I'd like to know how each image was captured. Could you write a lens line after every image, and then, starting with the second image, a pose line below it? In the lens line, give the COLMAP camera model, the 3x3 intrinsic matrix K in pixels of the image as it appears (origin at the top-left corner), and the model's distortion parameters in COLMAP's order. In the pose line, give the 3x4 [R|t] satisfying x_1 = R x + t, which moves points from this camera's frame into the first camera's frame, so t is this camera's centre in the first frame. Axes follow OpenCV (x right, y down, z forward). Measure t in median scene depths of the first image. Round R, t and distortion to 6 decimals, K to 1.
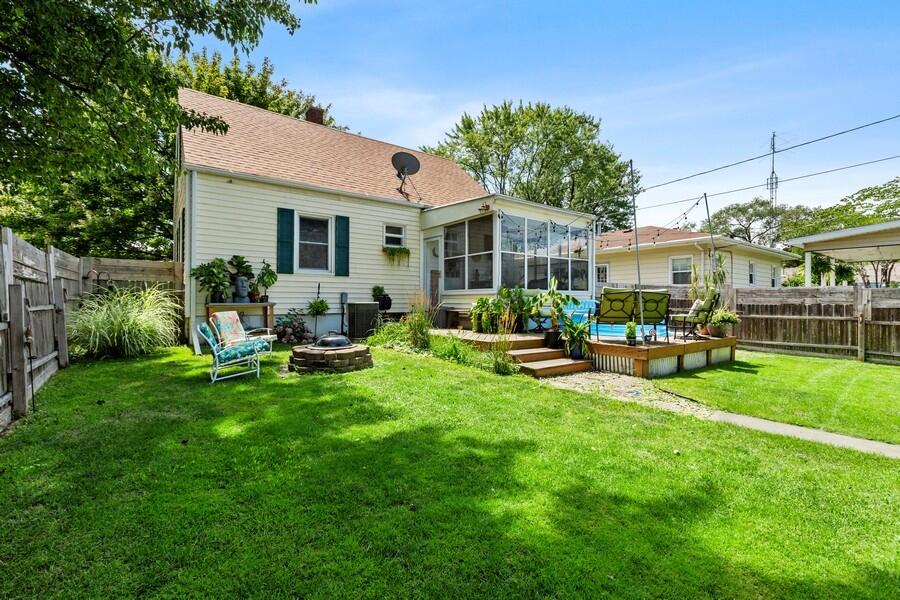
lens RADIAL K [[405.8, 0, 450.0], [0, 405.8, 300.0], [0, 0, 1]] dist [-0.000407, -0.000027]
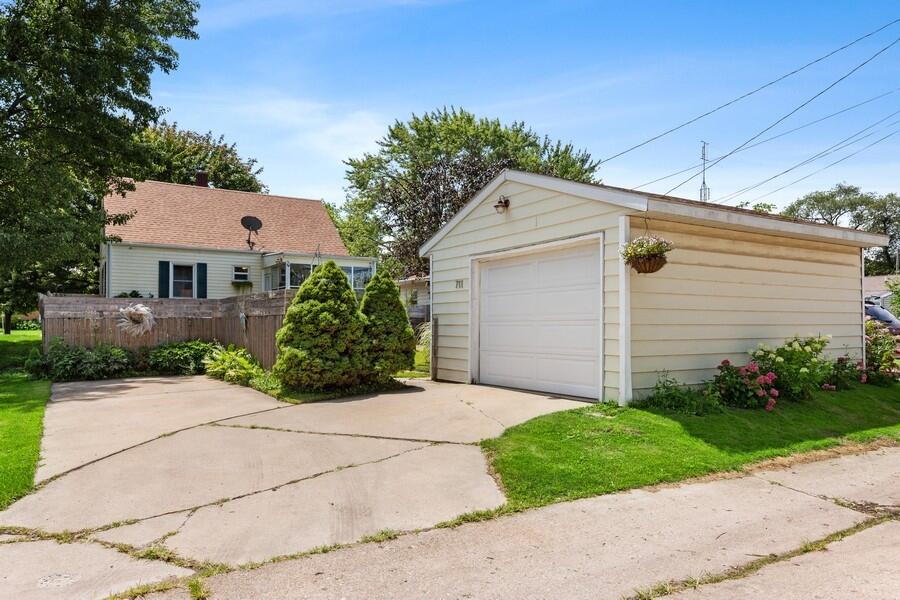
lens RADIAL K [[620.4, 0, 450.0], [0, 620.4, 300.0], [0, 0, 1]] dist [0.000318, 0.000168]
pose [[0.996644, -0.005649, -0.081662, 0.862302], [0.002639, 0.999315, -0.036913, 0.024727], [0.081814, 0.036573, 0.995976, -1.267146]]
